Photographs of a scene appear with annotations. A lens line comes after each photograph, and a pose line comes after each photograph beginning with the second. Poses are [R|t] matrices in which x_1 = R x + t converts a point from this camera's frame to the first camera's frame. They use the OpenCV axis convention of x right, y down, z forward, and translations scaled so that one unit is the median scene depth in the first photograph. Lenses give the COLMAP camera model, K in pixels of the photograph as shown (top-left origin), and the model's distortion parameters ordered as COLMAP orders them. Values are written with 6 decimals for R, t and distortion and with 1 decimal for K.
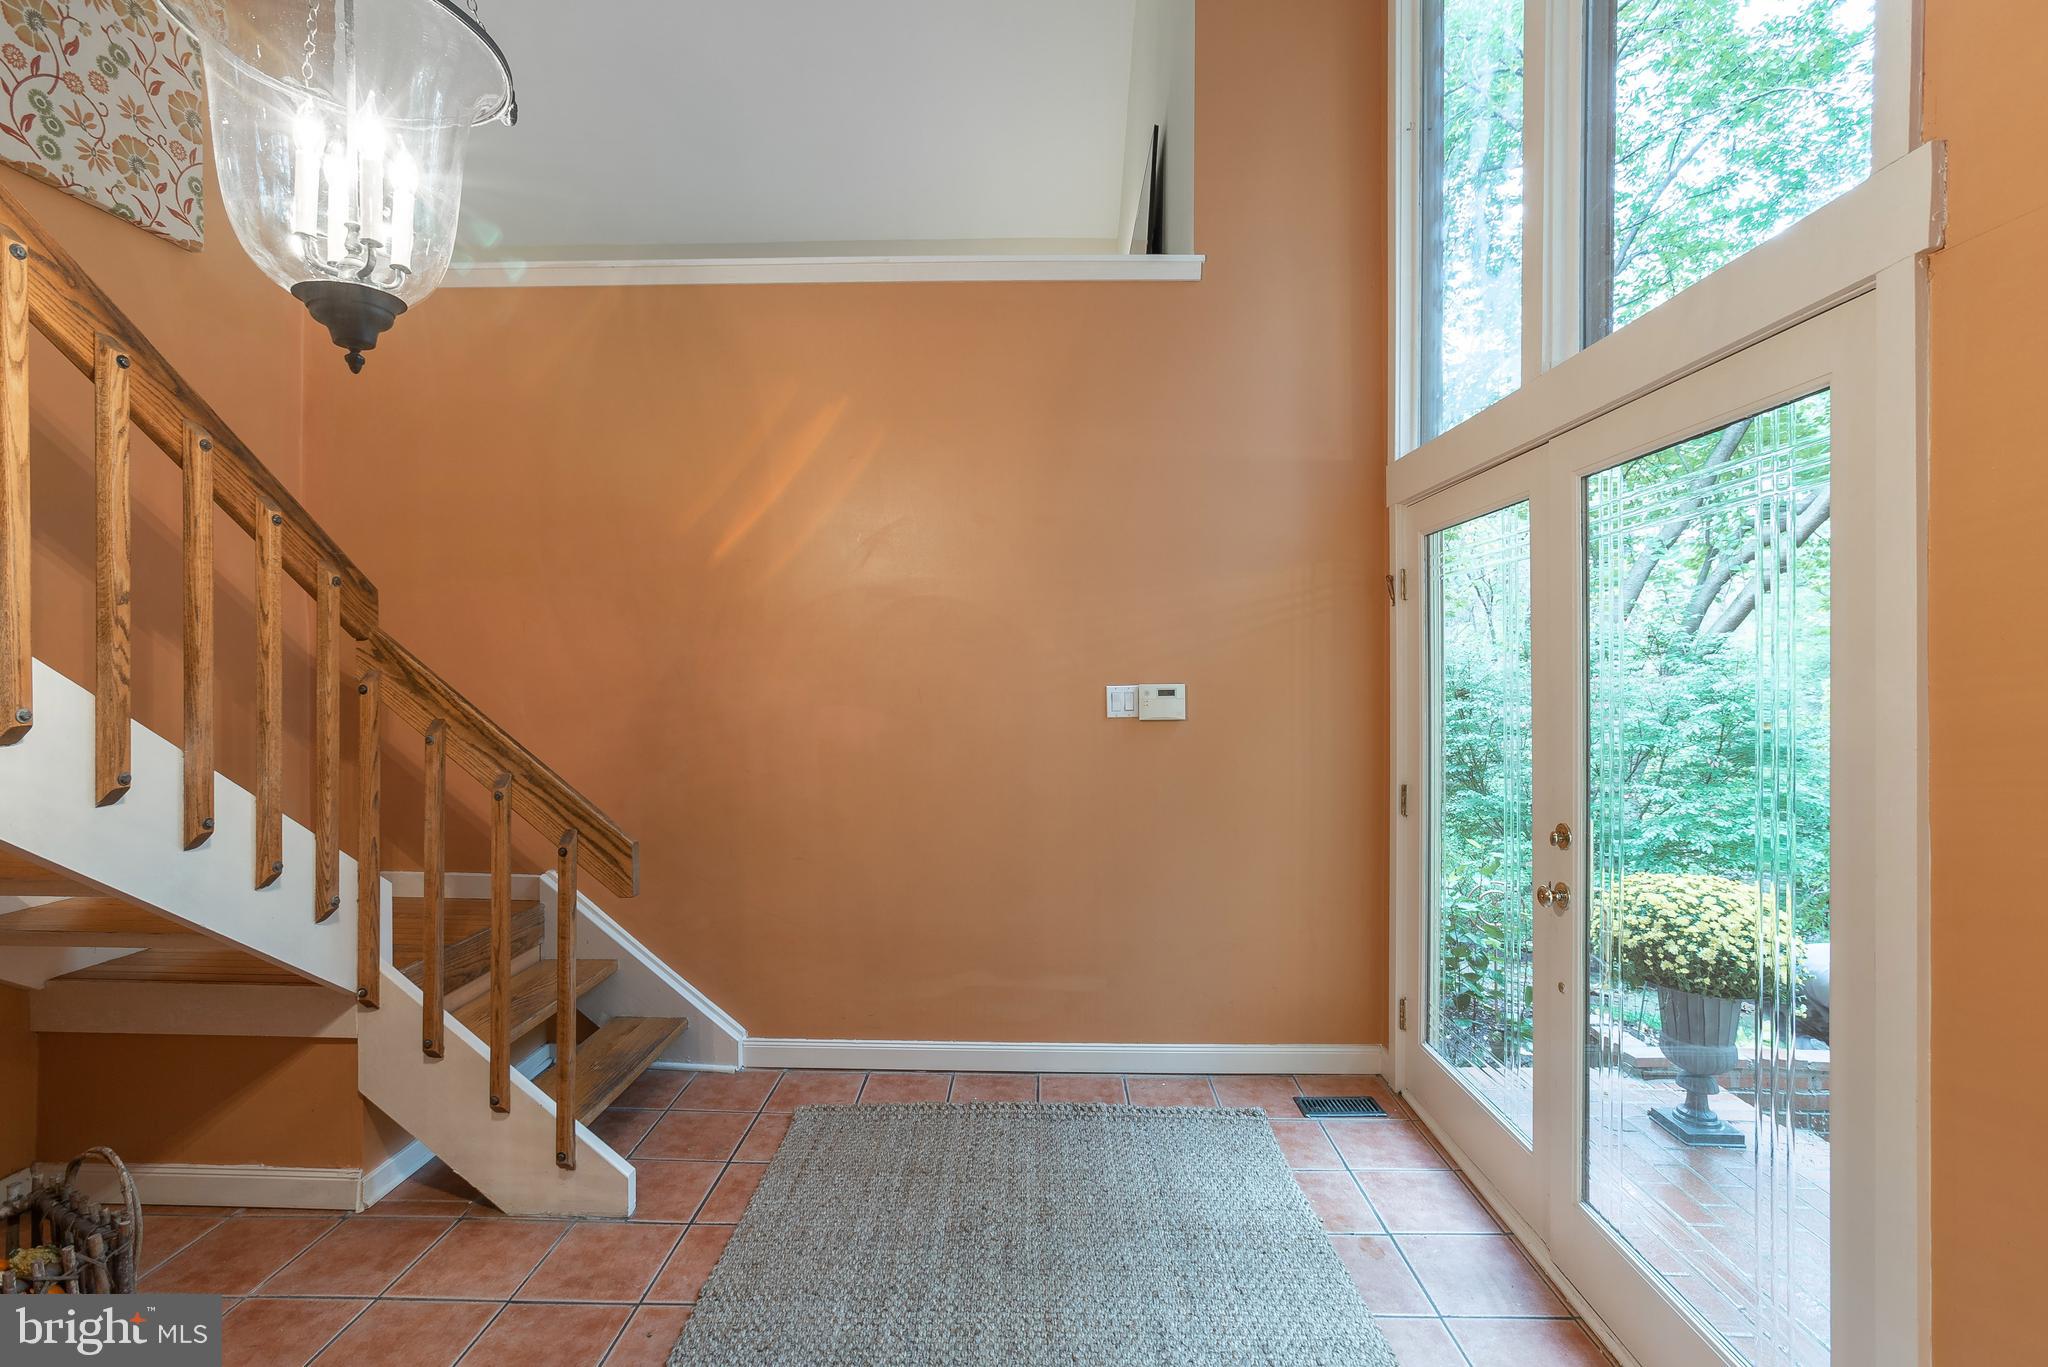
lens RADIAL K [[925.9, 0, 1021.0], [0, 925.9, 670.0], [0, 0, 1]] dist [0.000461, -0.000036]
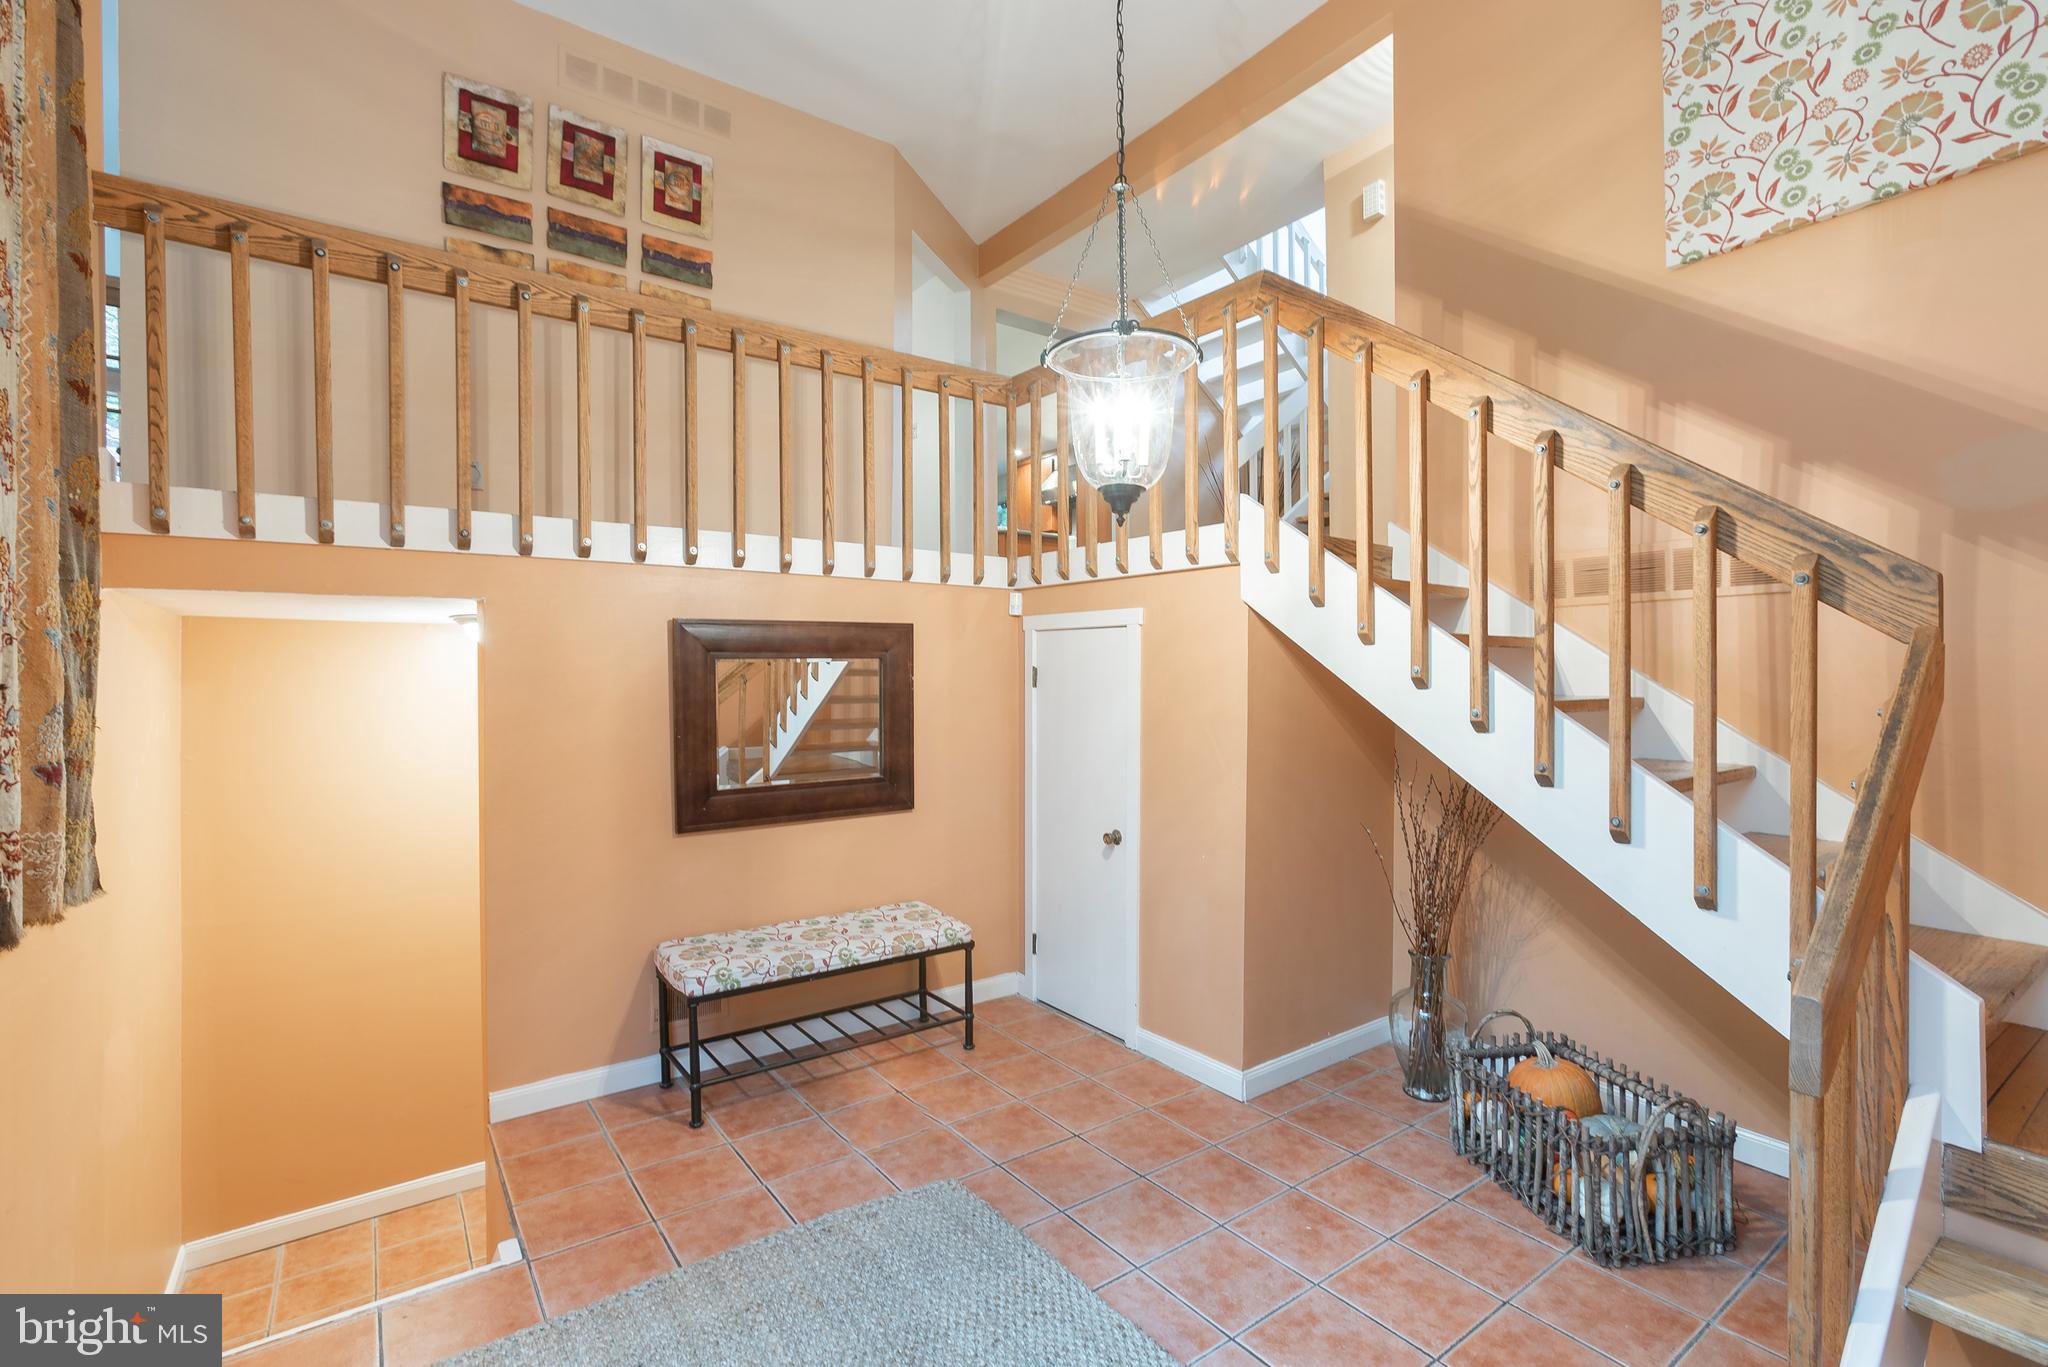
lens RADIAL K [[925.9, 0, 1022.3], [0, 925.9, 683.6], [0, 0, 1]] dist [0.000461, -0.000036]
pose [[-0.790207, 0.023343, -0.612396, 0.313739], [0.014915, 0.999711, 0.018860, -0.030761], [0.612659, 0.005770, -0.790326, 1.250369]]
